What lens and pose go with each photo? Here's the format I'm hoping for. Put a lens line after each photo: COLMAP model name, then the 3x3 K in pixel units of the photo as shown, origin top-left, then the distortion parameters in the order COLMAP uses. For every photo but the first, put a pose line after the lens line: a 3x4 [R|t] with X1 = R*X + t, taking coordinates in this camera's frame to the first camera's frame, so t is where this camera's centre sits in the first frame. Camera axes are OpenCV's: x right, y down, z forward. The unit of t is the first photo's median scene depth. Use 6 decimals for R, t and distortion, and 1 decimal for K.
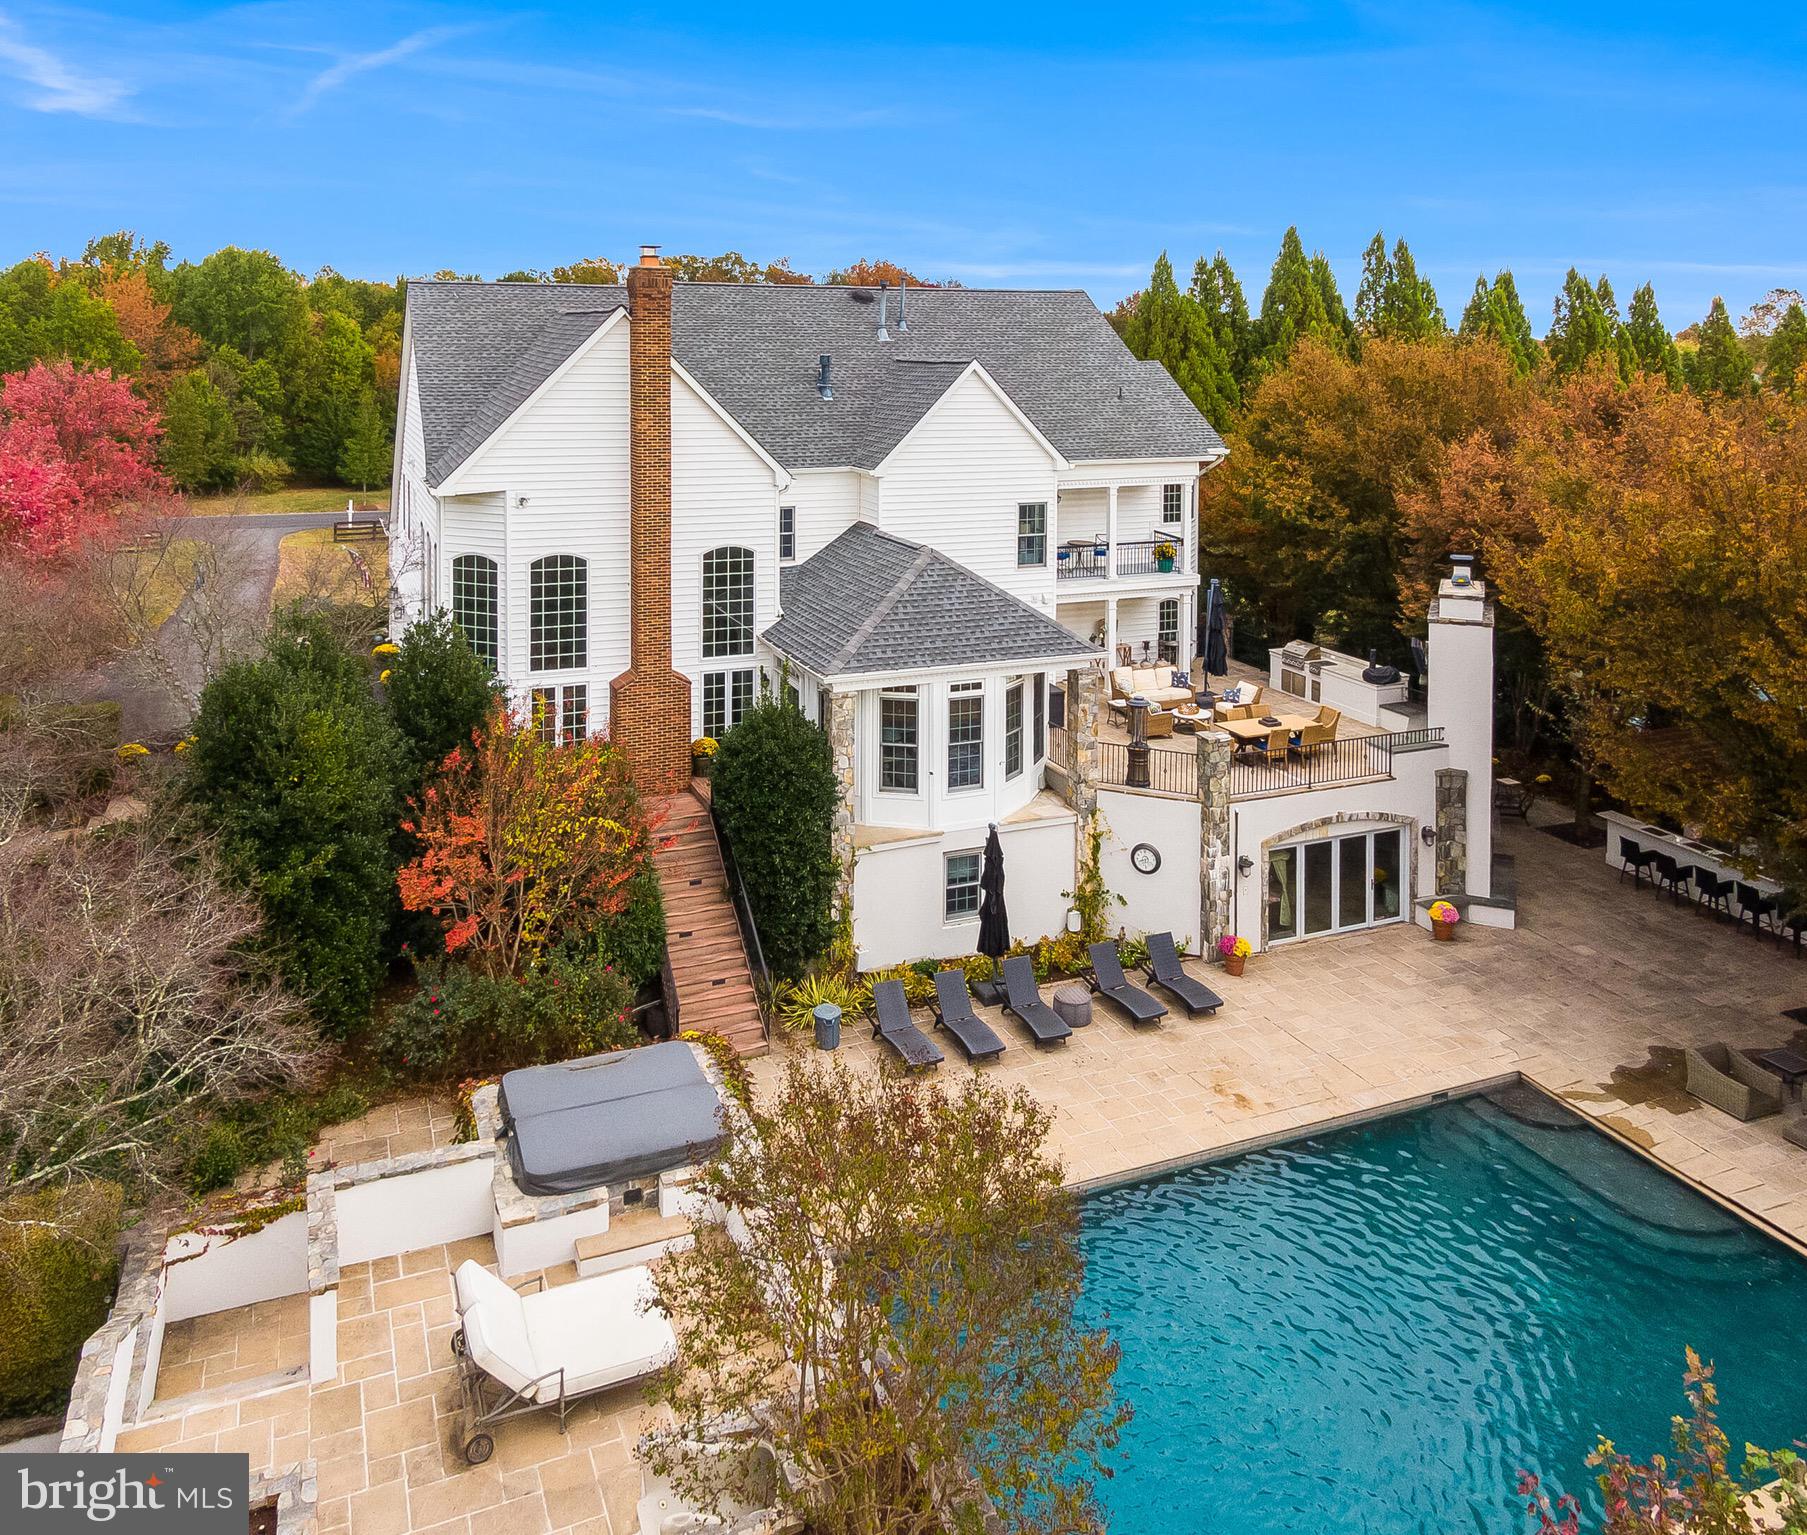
lens RADIAL K [[1361.7, 0, 900.3], [0, 1361.7, 390.2], [0, 0, 1]] dist [0.016416, -0.005990]
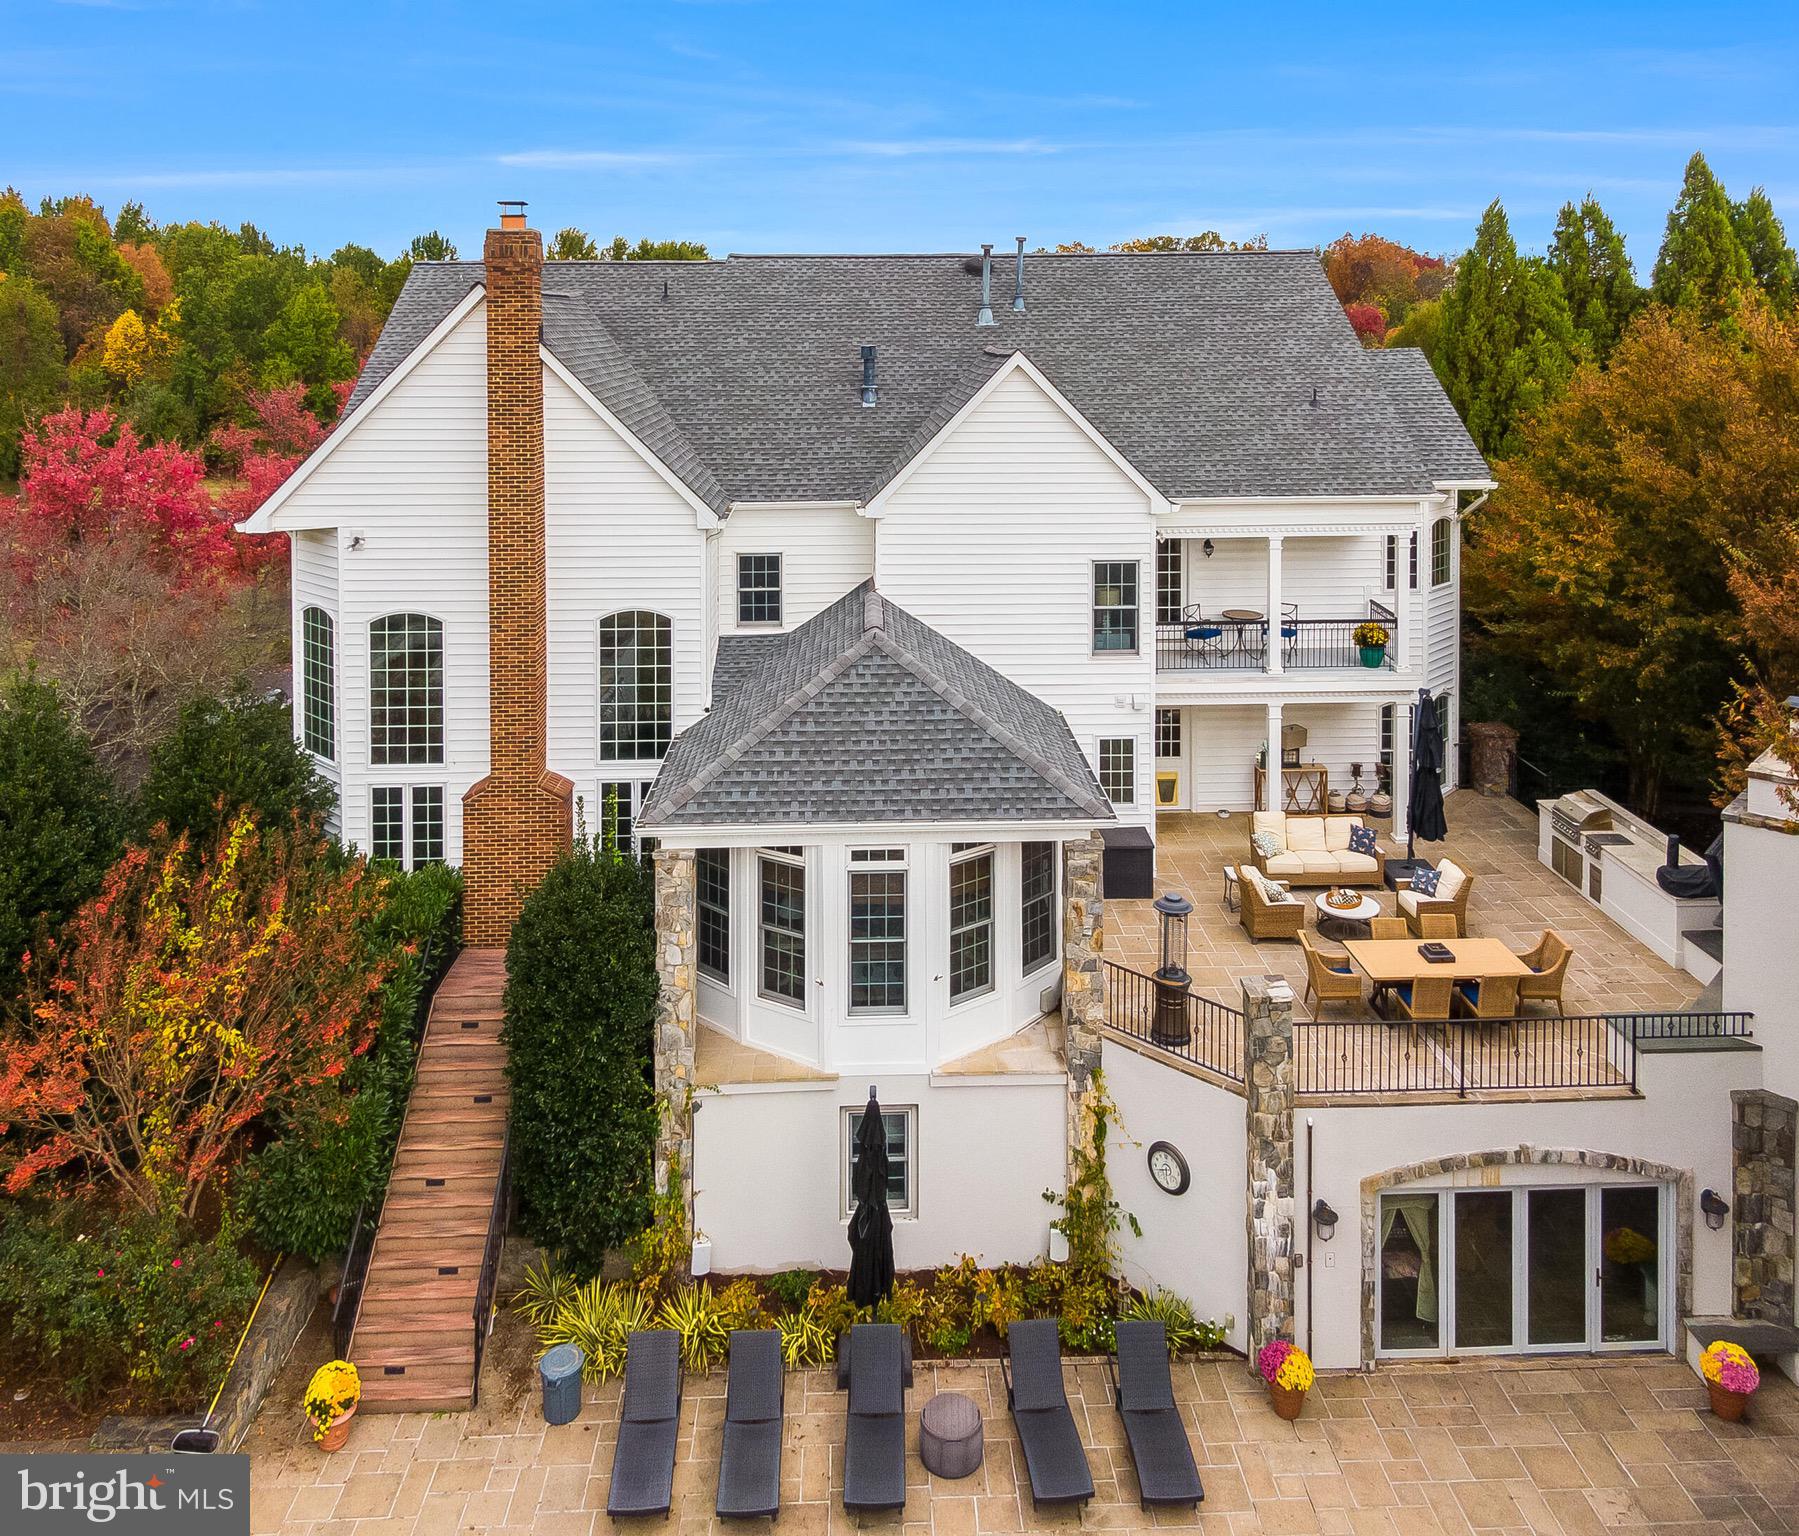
lens RADIAL K [[1373.2, 0, 950.0], [0, 1373.2, 368.9], [0, 0, 1]] dist [0.032193, -0.024943]
pose [[0.940911, -0.001356, -0.338653, 0.292809], [-0.000138, 0.999990, -0.004388, -0.011928], [0.338655, 0.004175, 0.940901, 0.374074]]
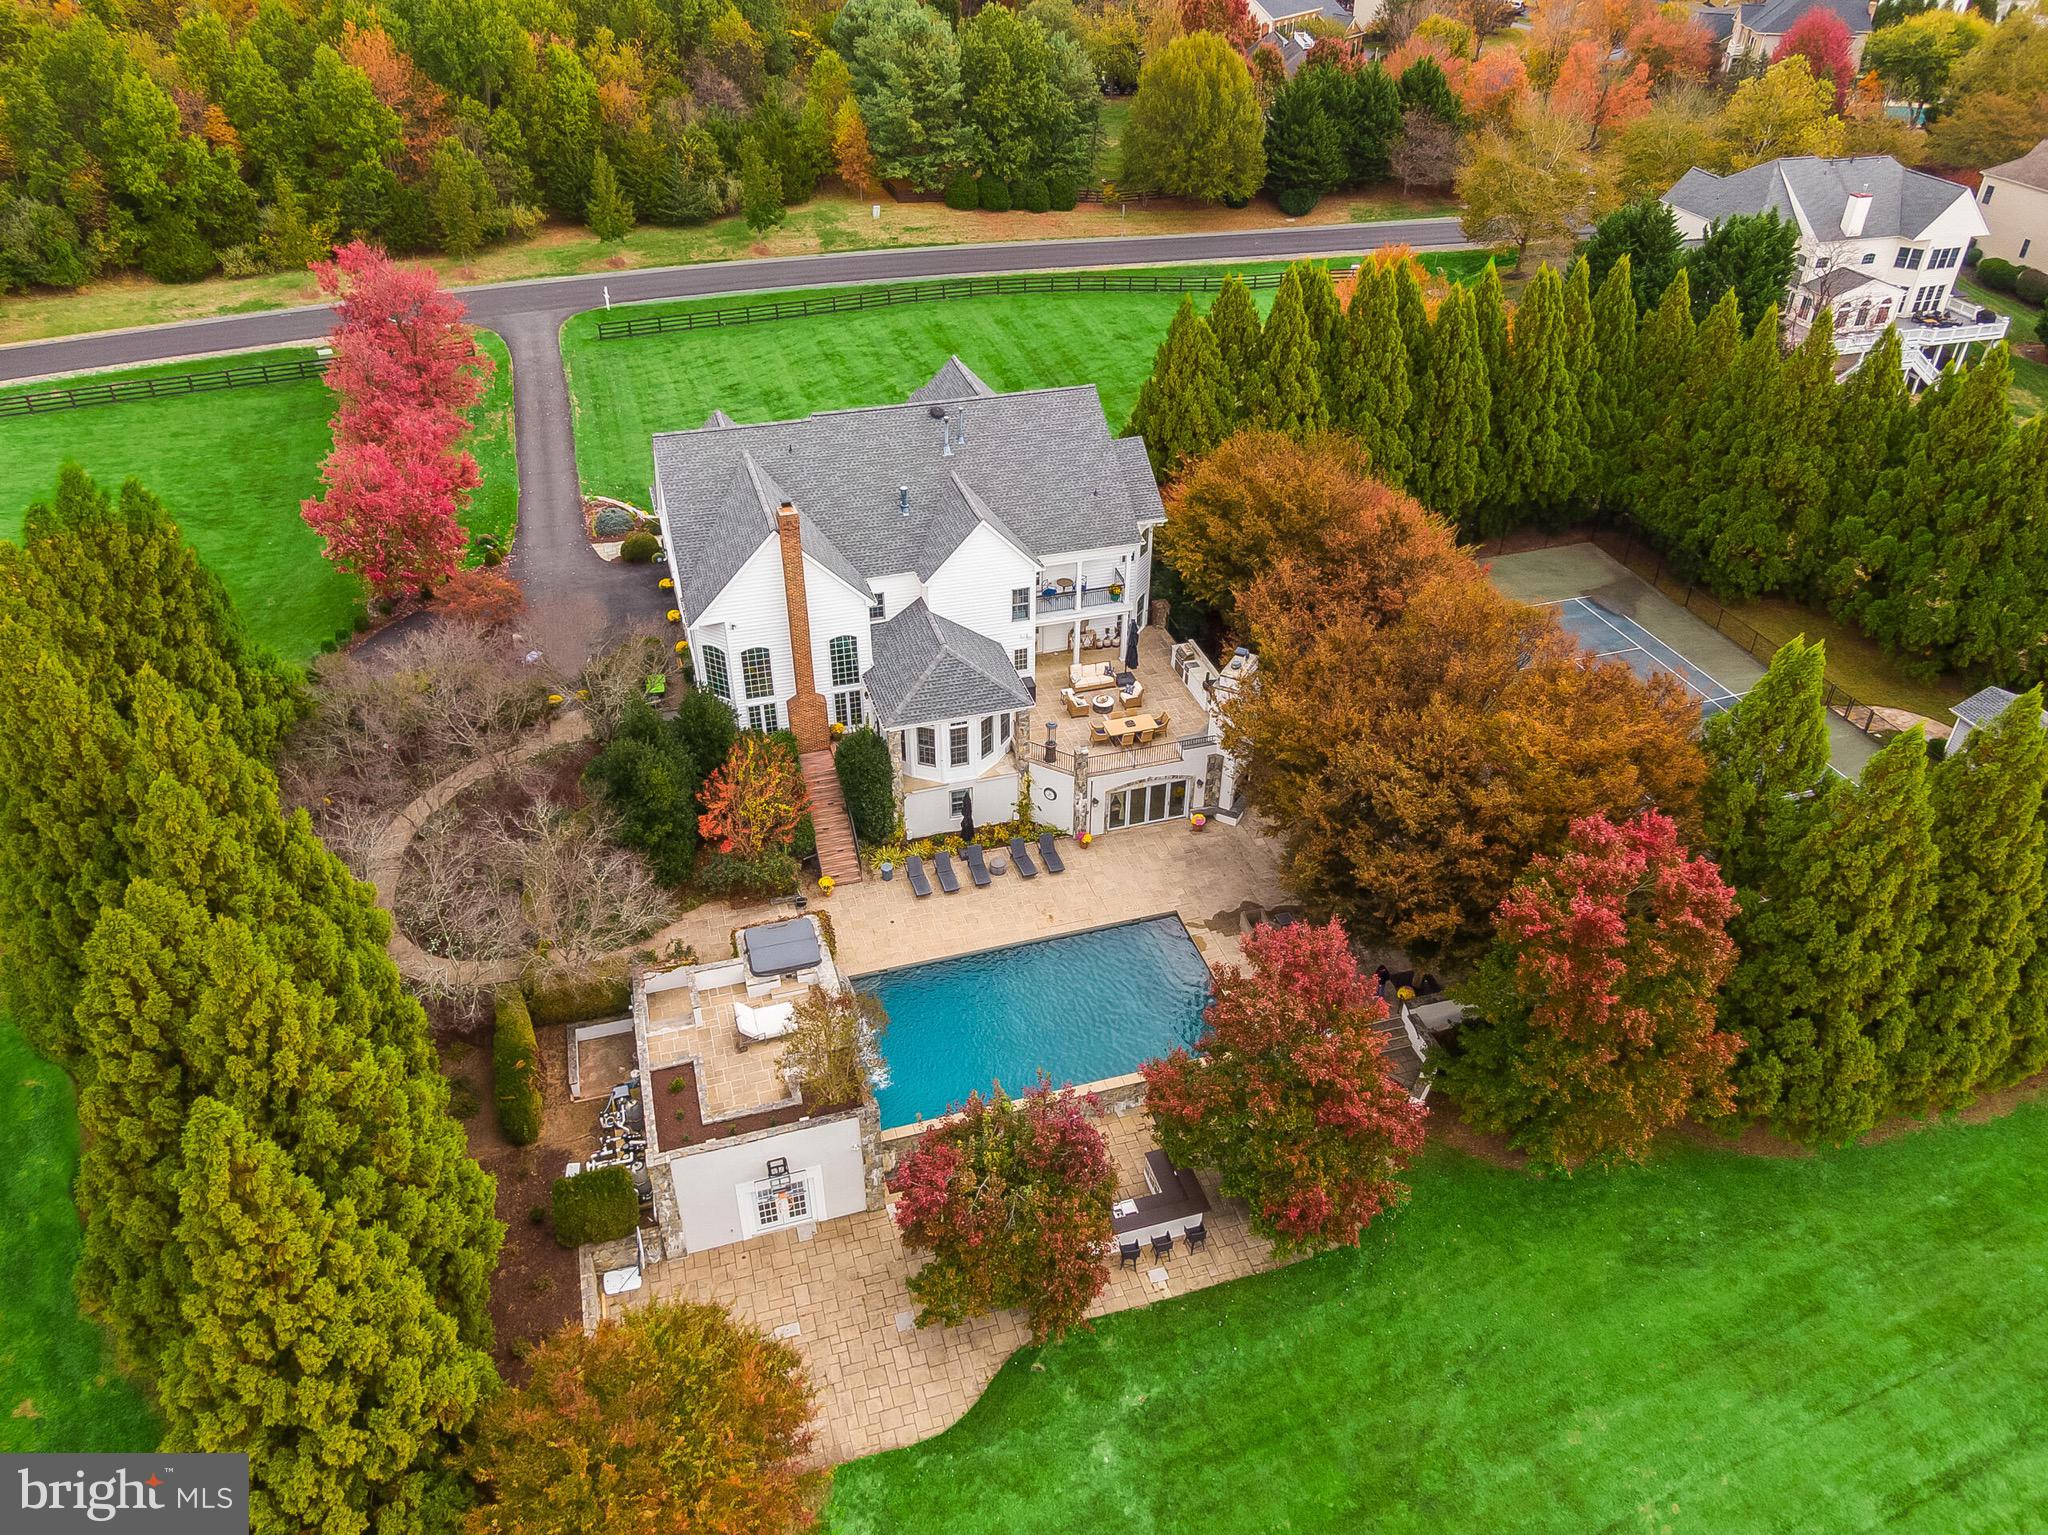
lens RADIAL K [[1456.7, 0, 1034.2], [0, 1456.7, 713.1], [0, 0, 1]] dist [0.032351, -0.045056]
pose [[0.994522, 0.058518, -0.086613, 0.332291], [-0.001523, 0.836628, 0.547769, -0.938685], [0.104517, -0.544637, 0.832134, -0.743704]]
